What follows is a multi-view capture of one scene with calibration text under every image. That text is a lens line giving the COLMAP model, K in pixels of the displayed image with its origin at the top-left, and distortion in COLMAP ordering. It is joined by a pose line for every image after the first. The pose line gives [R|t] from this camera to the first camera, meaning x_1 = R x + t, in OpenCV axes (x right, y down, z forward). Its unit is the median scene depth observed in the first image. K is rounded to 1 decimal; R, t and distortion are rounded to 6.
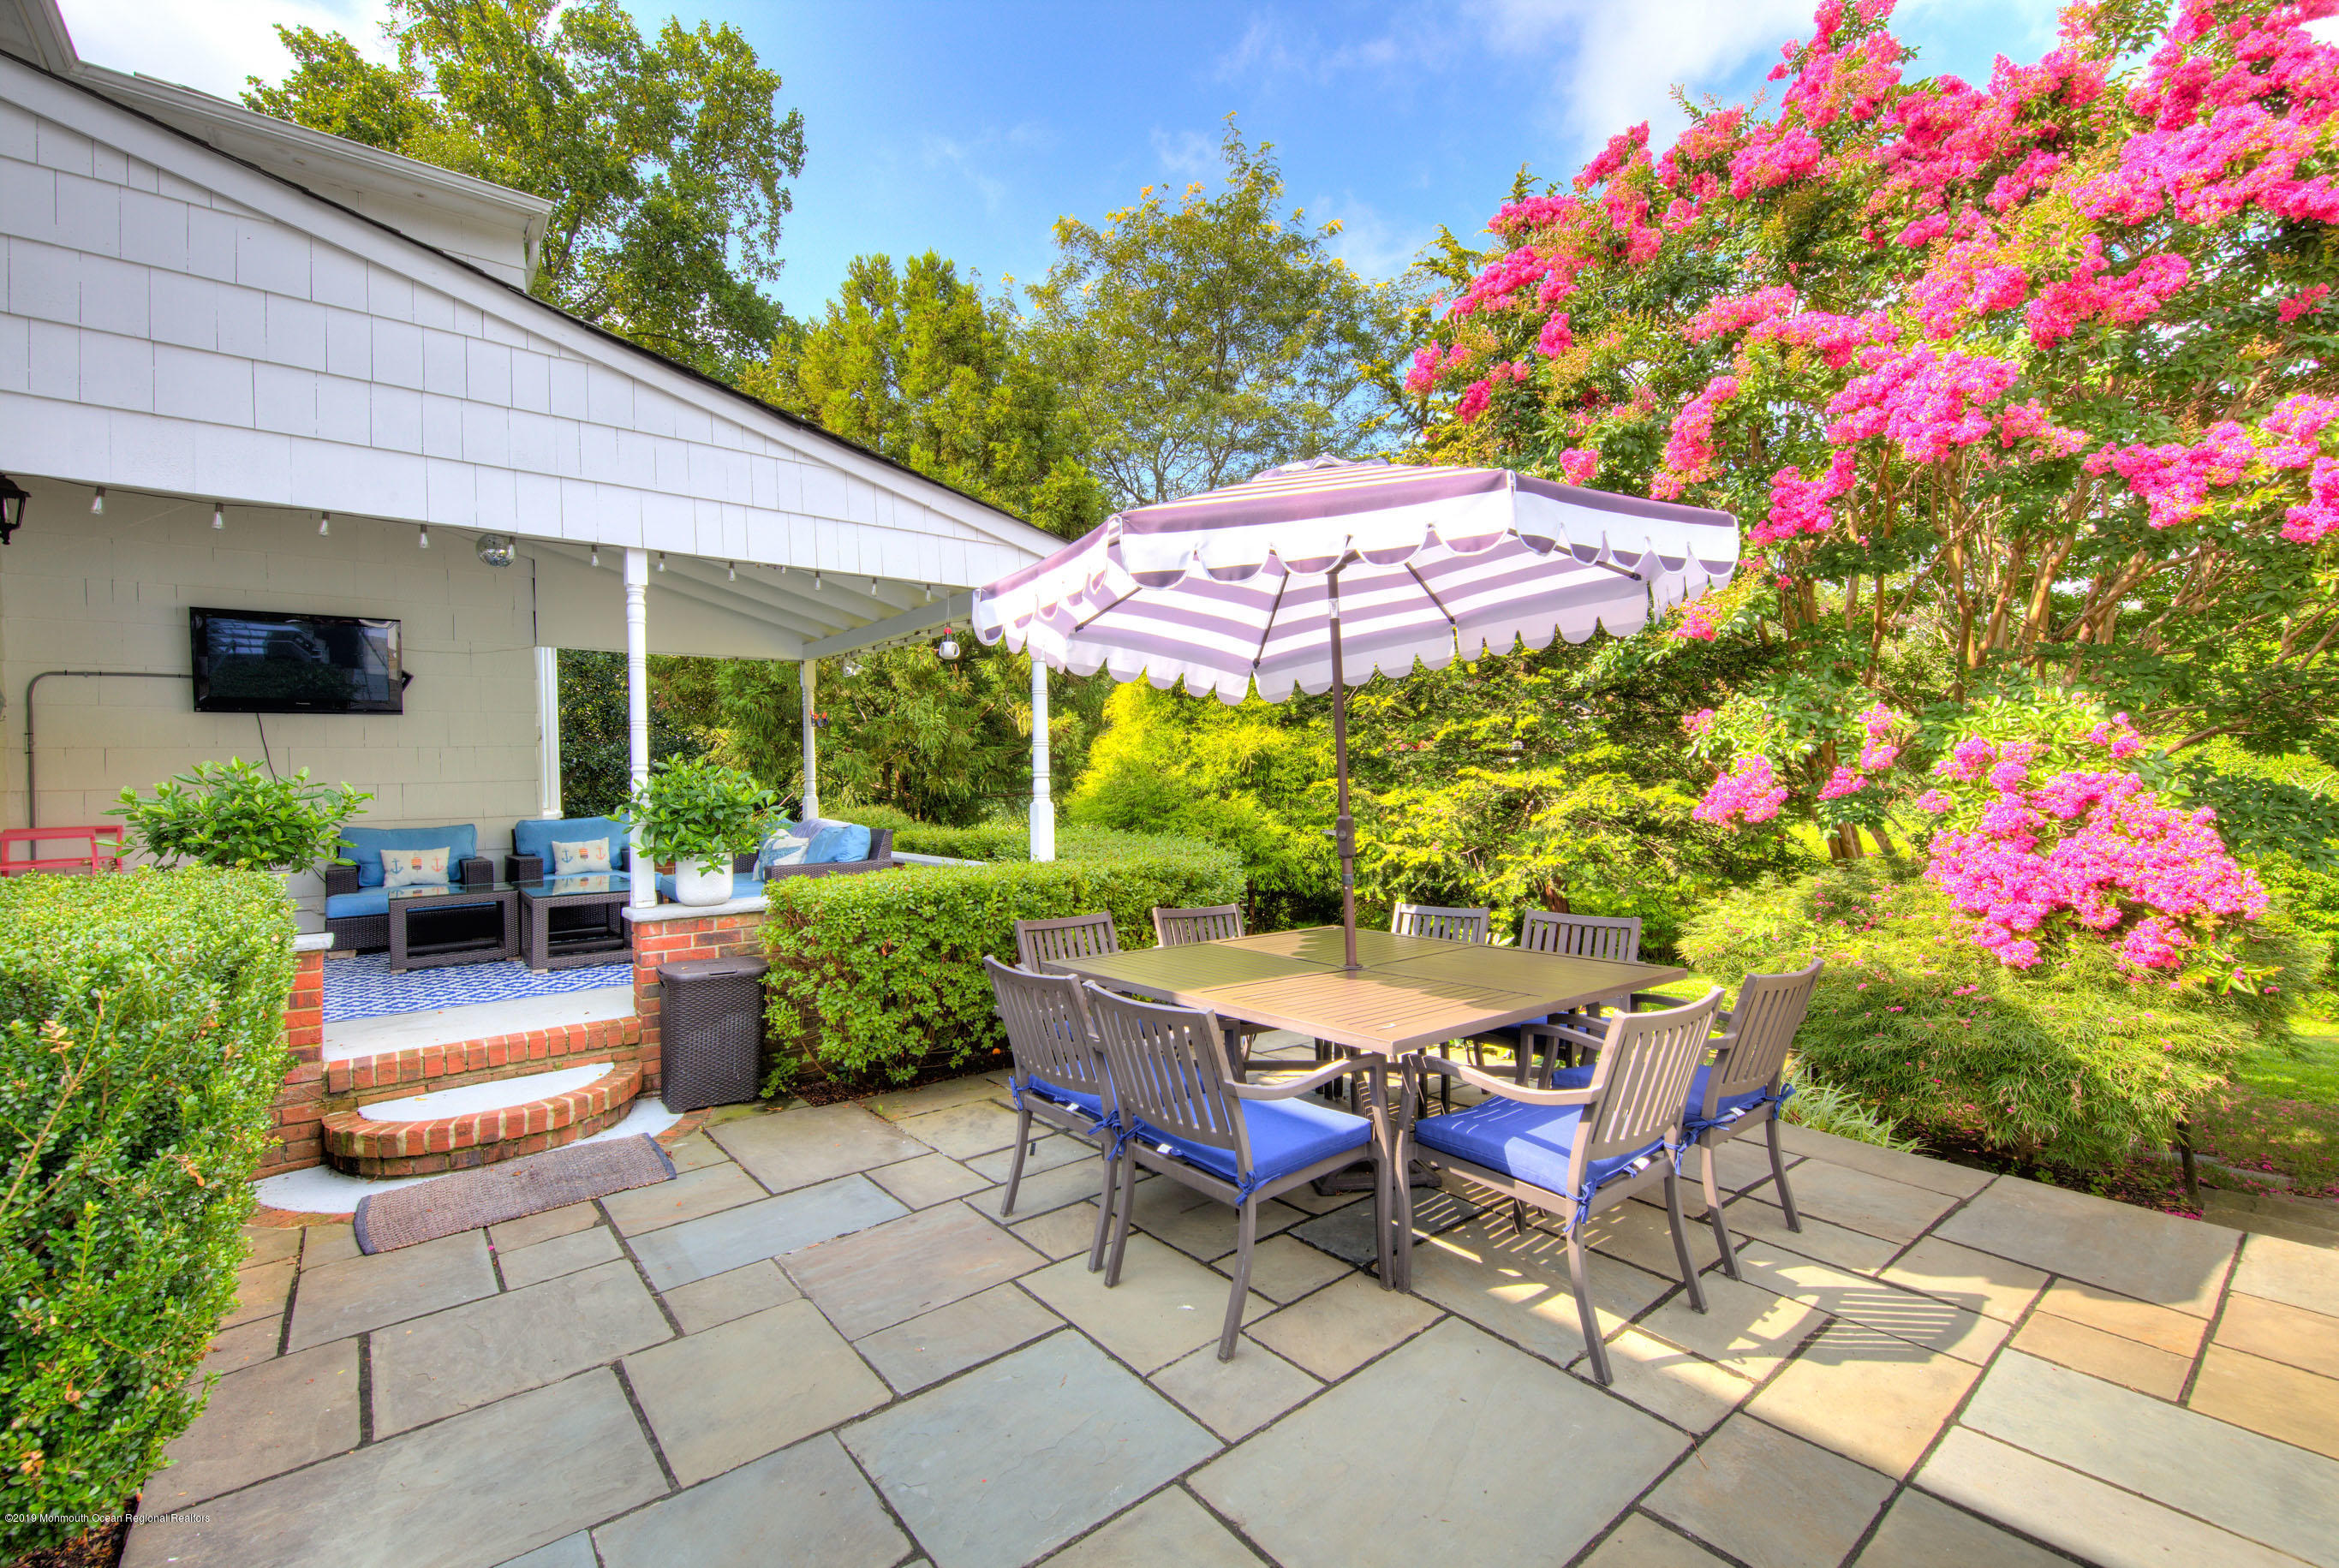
lens RADIAL K [[988.5, 0, 1185.2], [0, 988.5, 783.0], [0, 0, 1]] dist [0.012565, -0.003886]
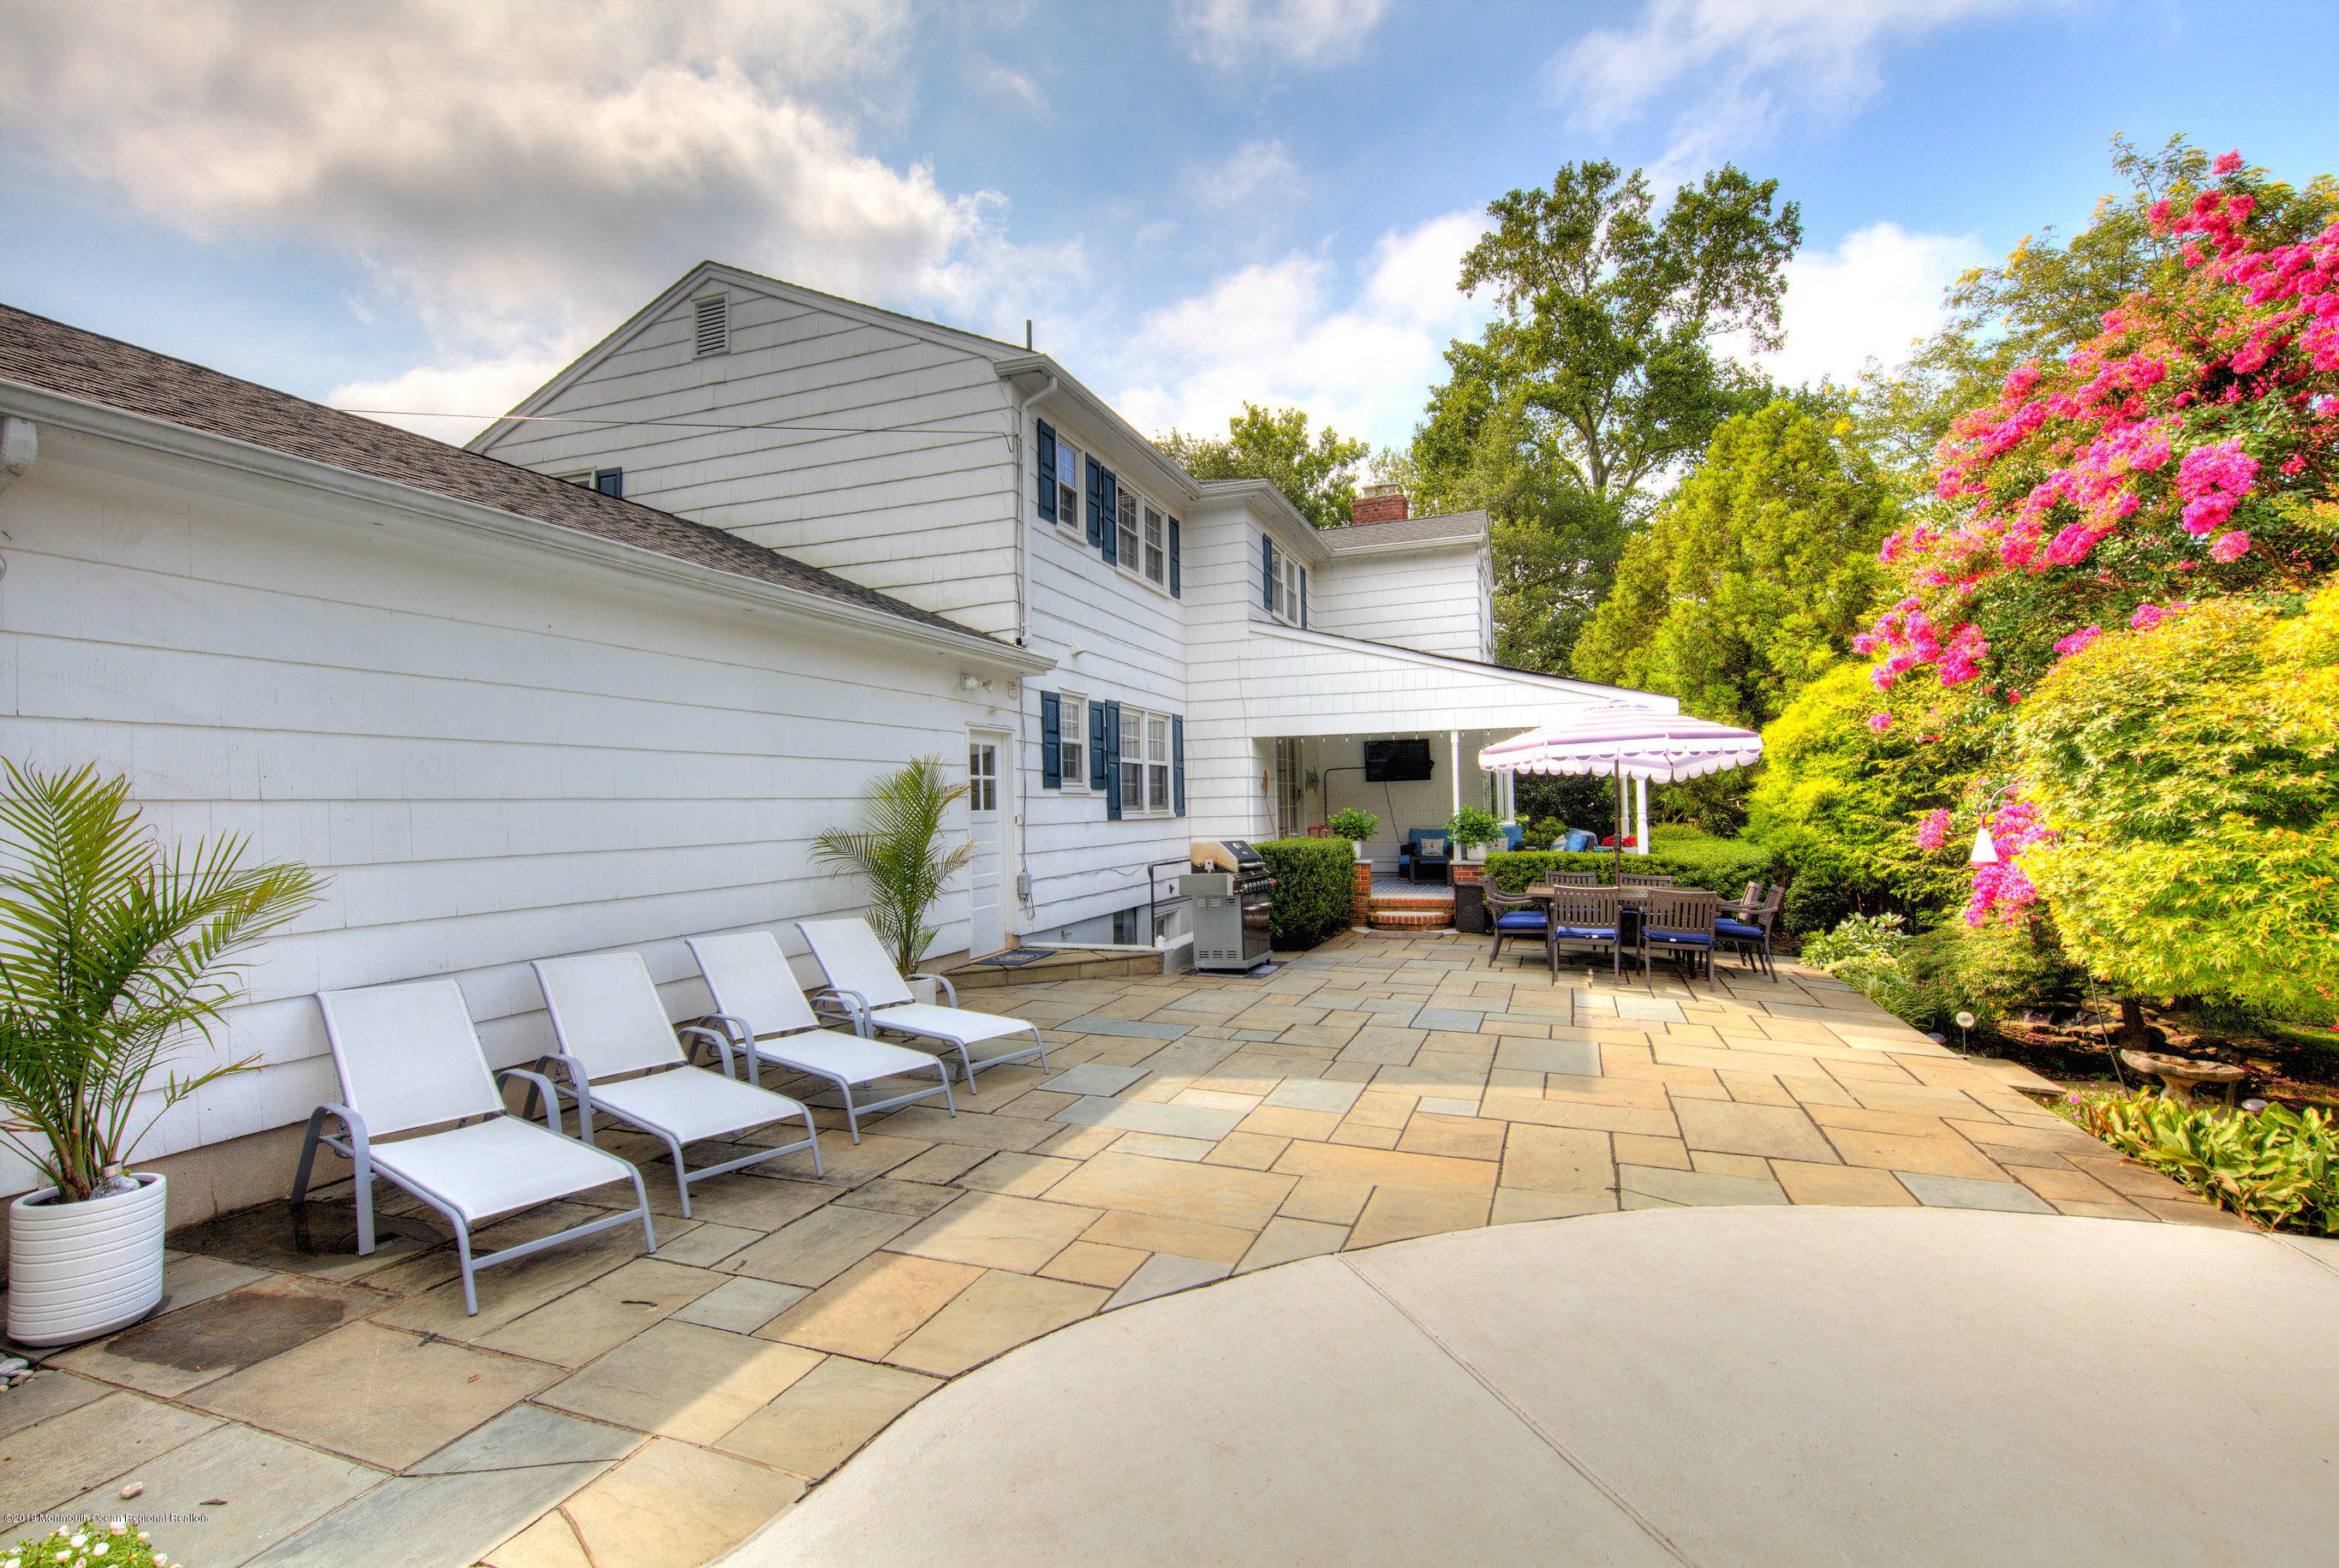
lens RADIAL K [[1041.6, 0, 1161.6], [0, 1041.6, 789.8], [0, 0, 1]] dist [0.020486, -0.000601]
pose [[0.496047, -0.003510, -0.868289, 1.151335], [0.004860, 0.999987, -0.001266, -0.051895], [0.868282, -0.003592, 0.496058, -0.844549]]
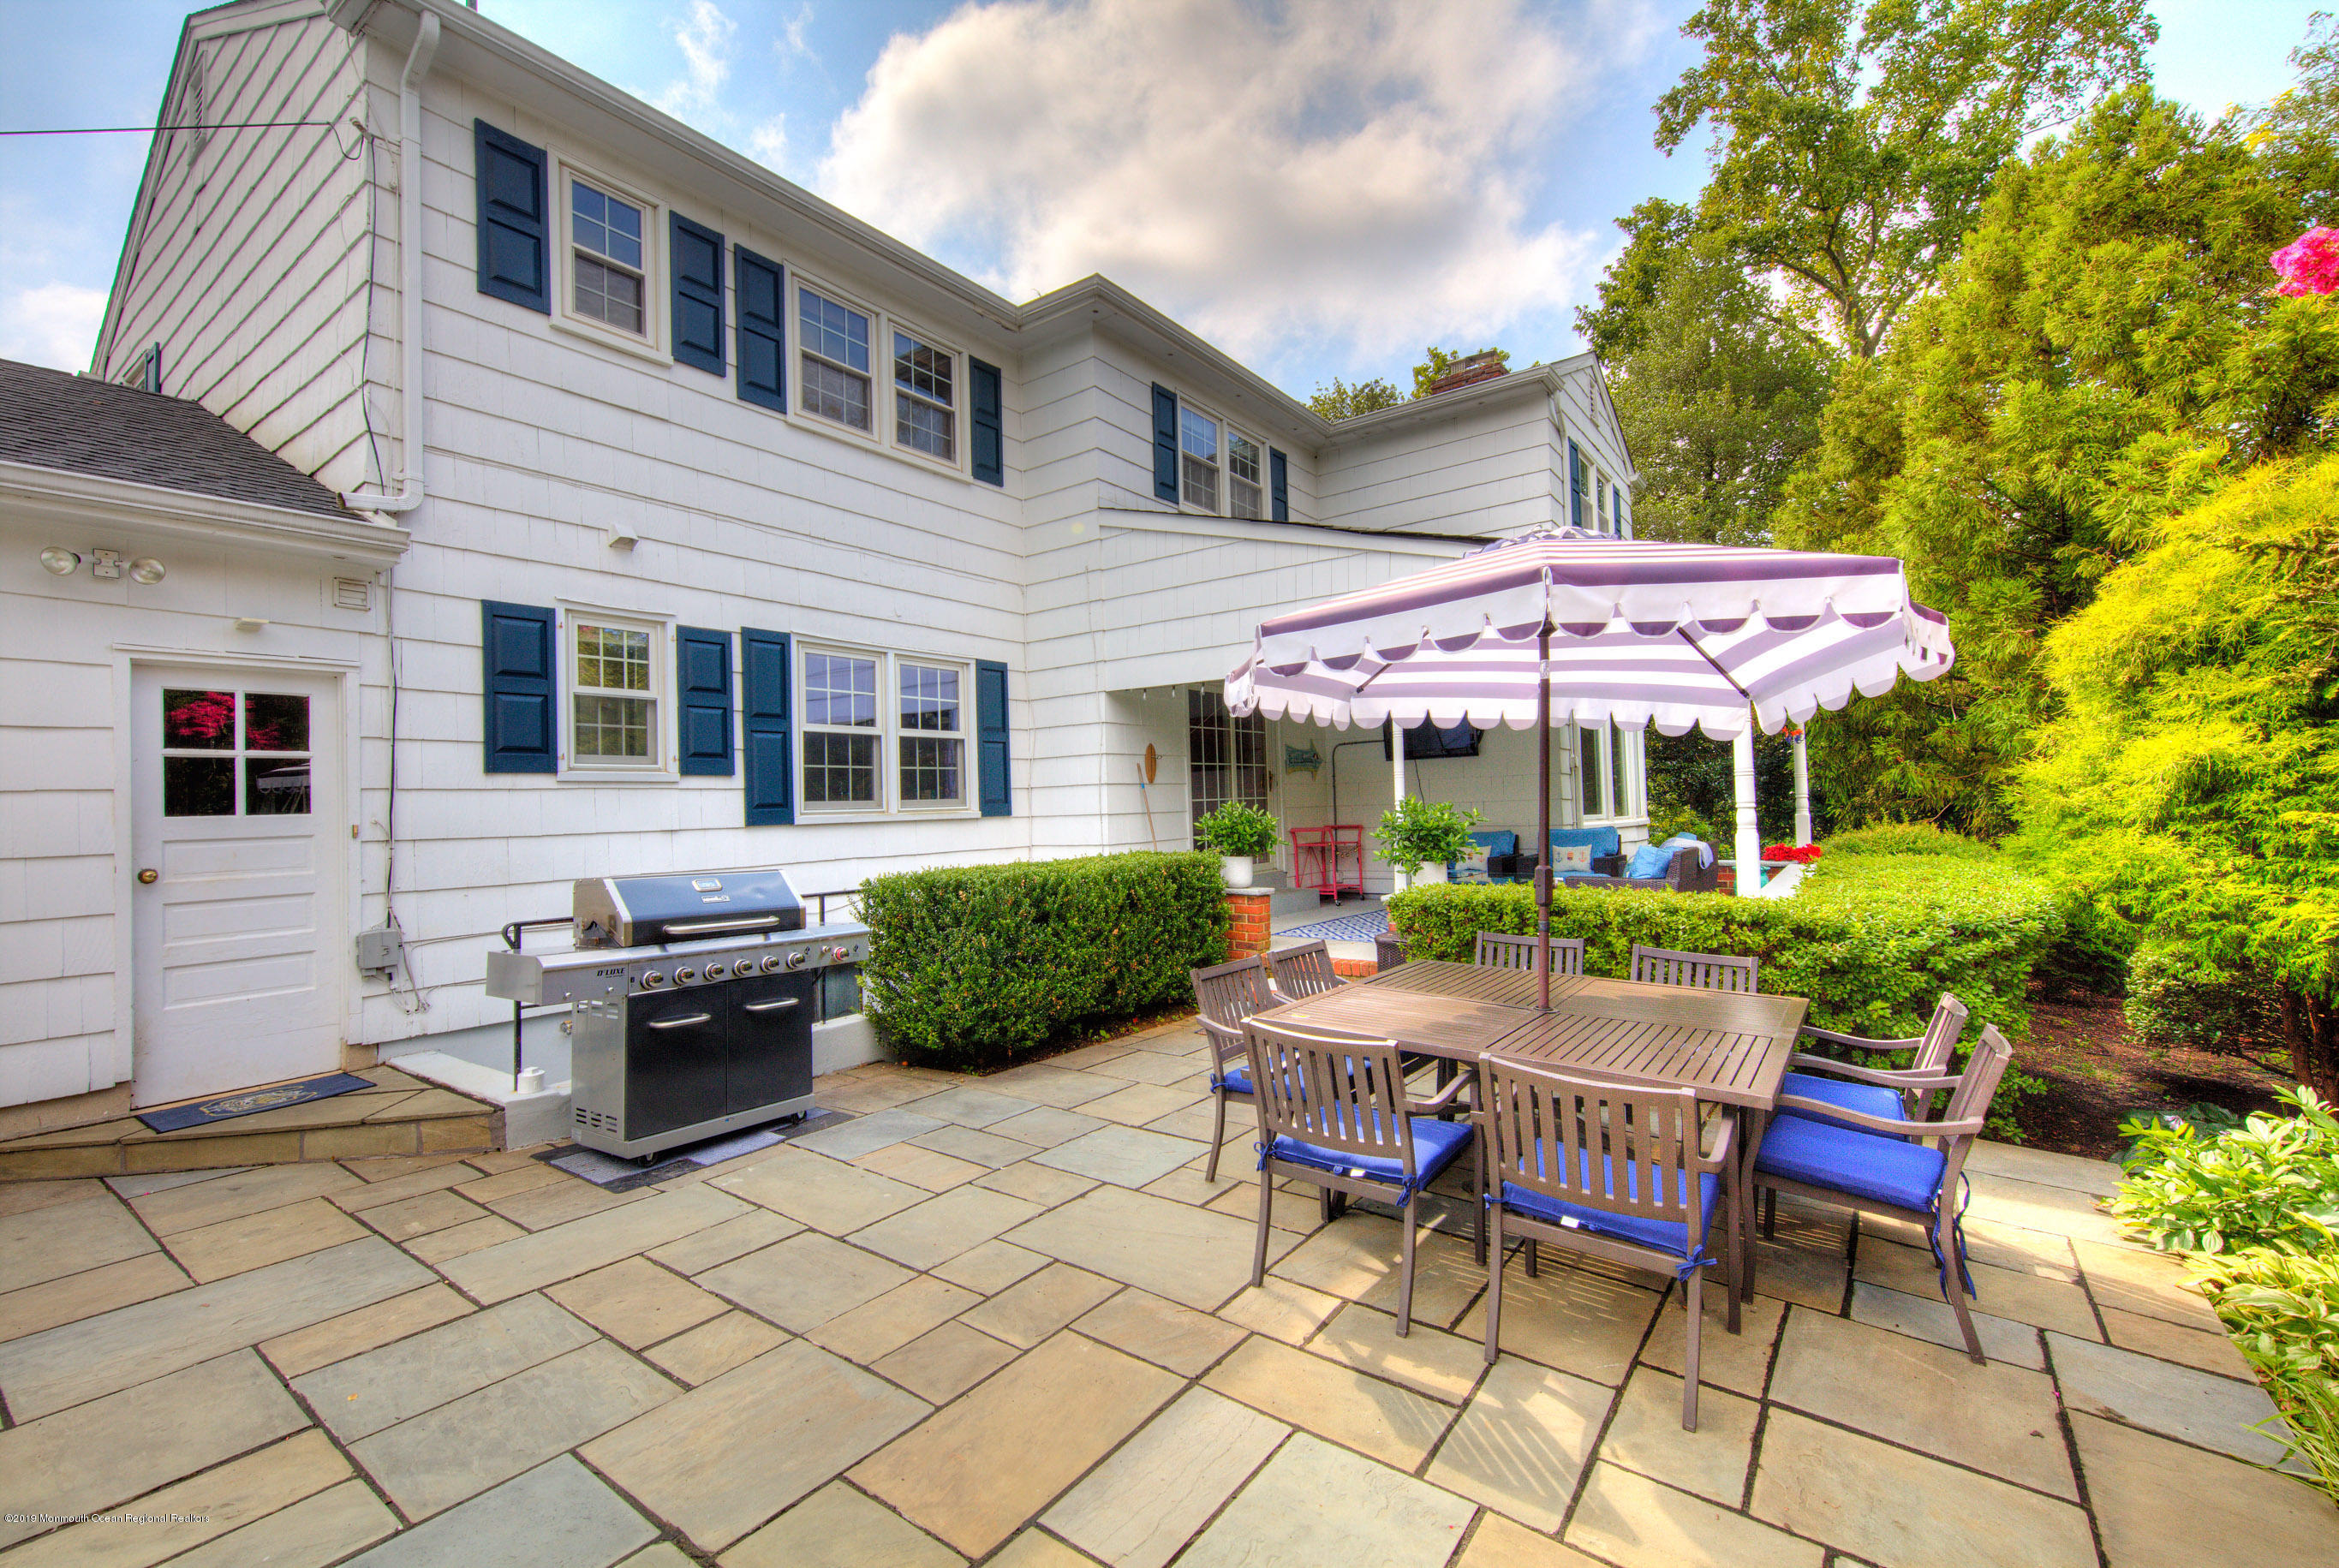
lens RADIAL K [[988.5, 0, 1163.6], [0, 988.5, 784.4], [0, 0, 1]] dist [0.012565, -0.003886]
pose [[0.249623, -0.005421, -0.968328, 0.627465], [0.017093, 0.999853, -0.001191, -0.035332], [0.968192, -0.016254, 0.249679, 0.194752]]
